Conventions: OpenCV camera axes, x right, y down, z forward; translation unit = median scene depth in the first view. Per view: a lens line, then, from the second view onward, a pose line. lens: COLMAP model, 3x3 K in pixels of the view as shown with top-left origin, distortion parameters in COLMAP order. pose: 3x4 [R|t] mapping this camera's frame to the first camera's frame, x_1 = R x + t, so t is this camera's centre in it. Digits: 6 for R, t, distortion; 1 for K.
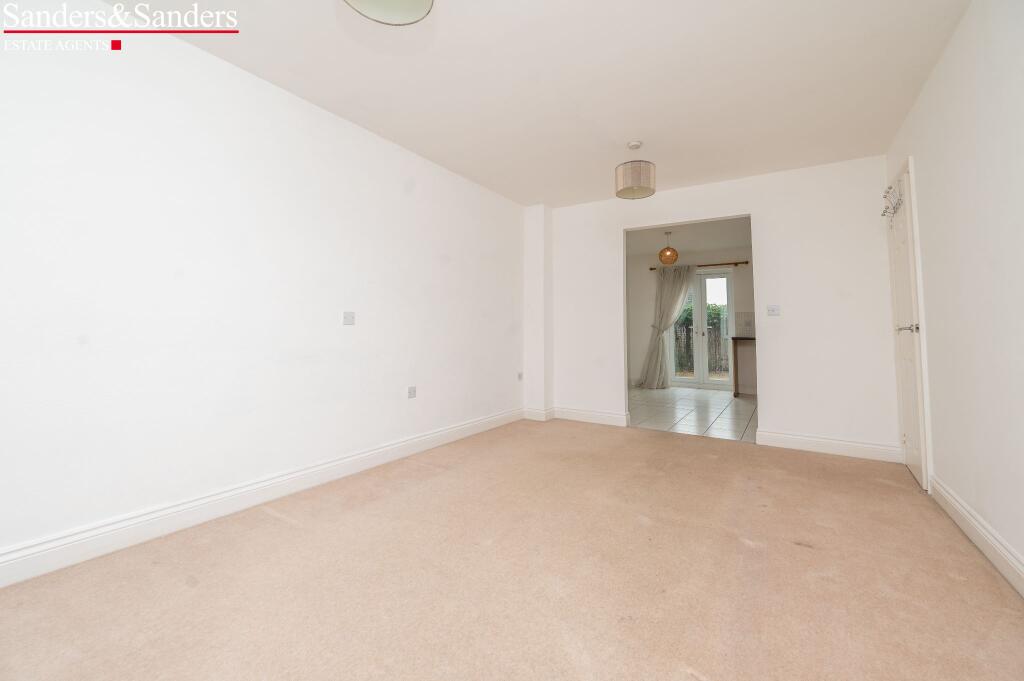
lens RADIAL K [[422.2, 0, 494.1], [0, 422.2, 311.8], [0, 0, 1]] dist [-0.002071, 0.000124]
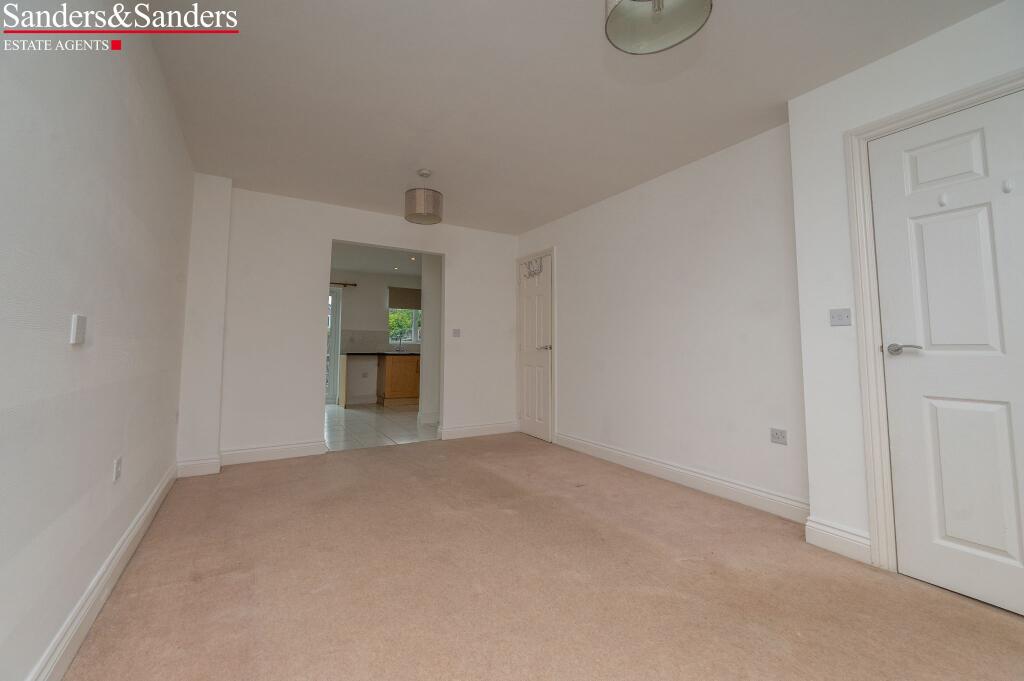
lens RADIAL K [[430.7, 0, 515.9], [0, 430.7, 311.3], [0, 0, 1]] dist [-0.001048, -0.000782]
pose [[0.425312, 0.070671, 0.902283, -0.487897], [-0.040332, 0.997436, -0.059113, 0.001742], [-0.904148, -0.011250, 0.427072, 0.311821]]
